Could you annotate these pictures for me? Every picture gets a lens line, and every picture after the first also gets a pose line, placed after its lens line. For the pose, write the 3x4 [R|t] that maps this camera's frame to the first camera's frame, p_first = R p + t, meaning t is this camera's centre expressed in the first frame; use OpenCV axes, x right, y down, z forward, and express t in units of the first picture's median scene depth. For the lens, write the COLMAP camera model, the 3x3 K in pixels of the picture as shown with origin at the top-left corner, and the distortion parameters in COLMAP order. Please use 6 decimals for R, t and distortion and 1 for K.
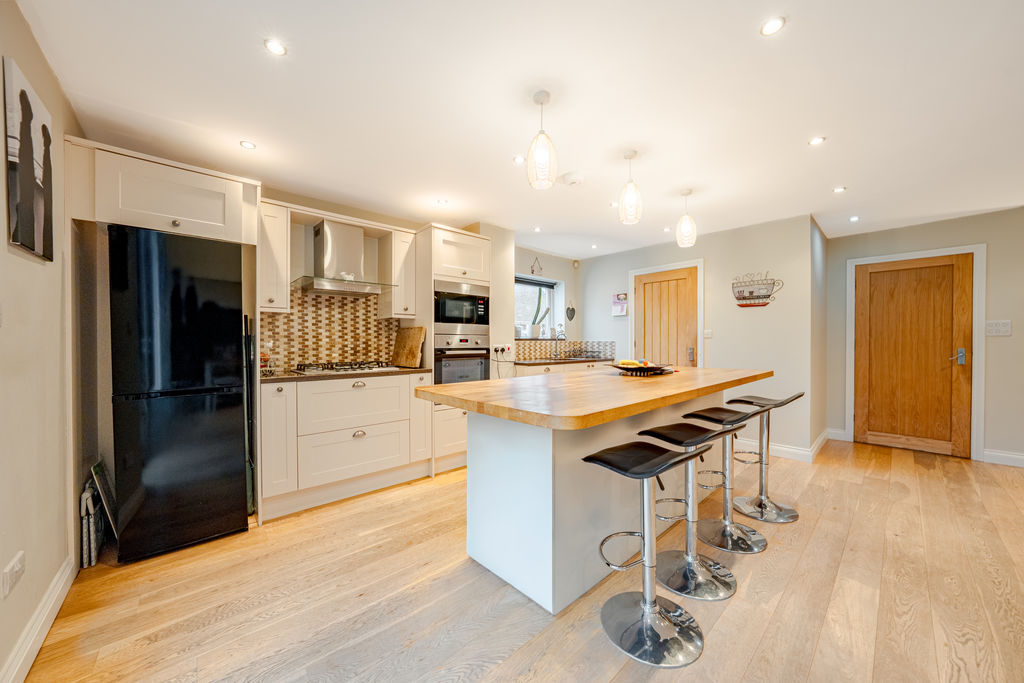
lens RADIAL K [[362.6, 0, 510.7], [0, 362.6, 343.1], [0, 0, 1]] dist [-0.011193, -0.000065]
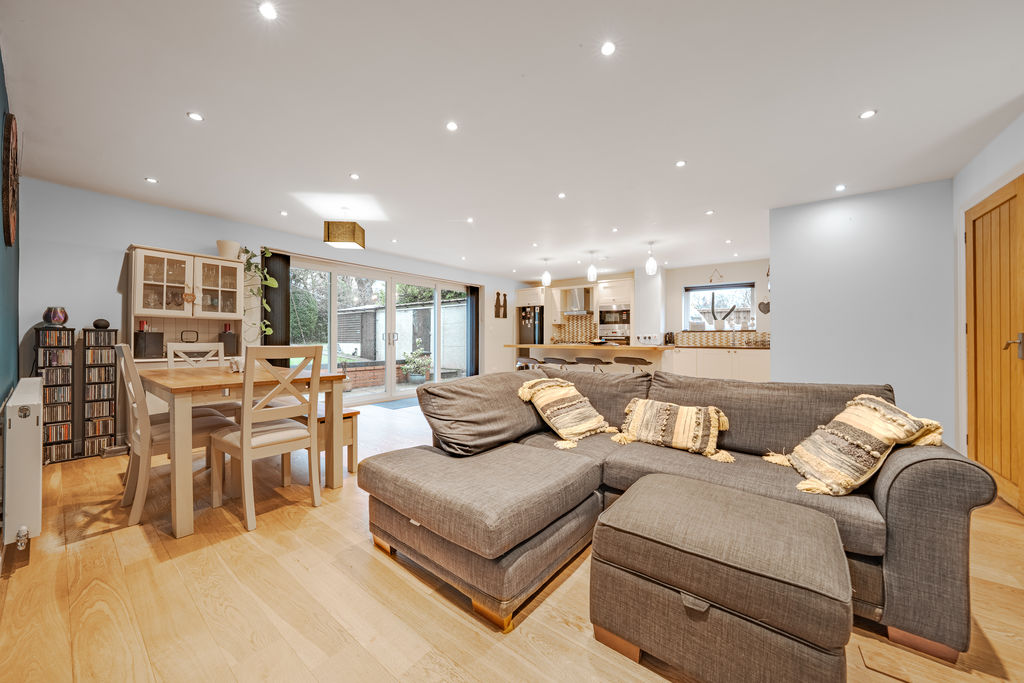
lens RADIAL K [[362.6, 0, 511.0], [0, 362.6, 338.0], [0, 0, 1]] dist [-0.011193, -0.000065]
pose [[0.177411, -0.000353, -0.984137, 1.724449], [-0.007553, 0.999970, -0.001720, 0.031062], [0.984108, 0.007738, 0.177403, 0.050018]]
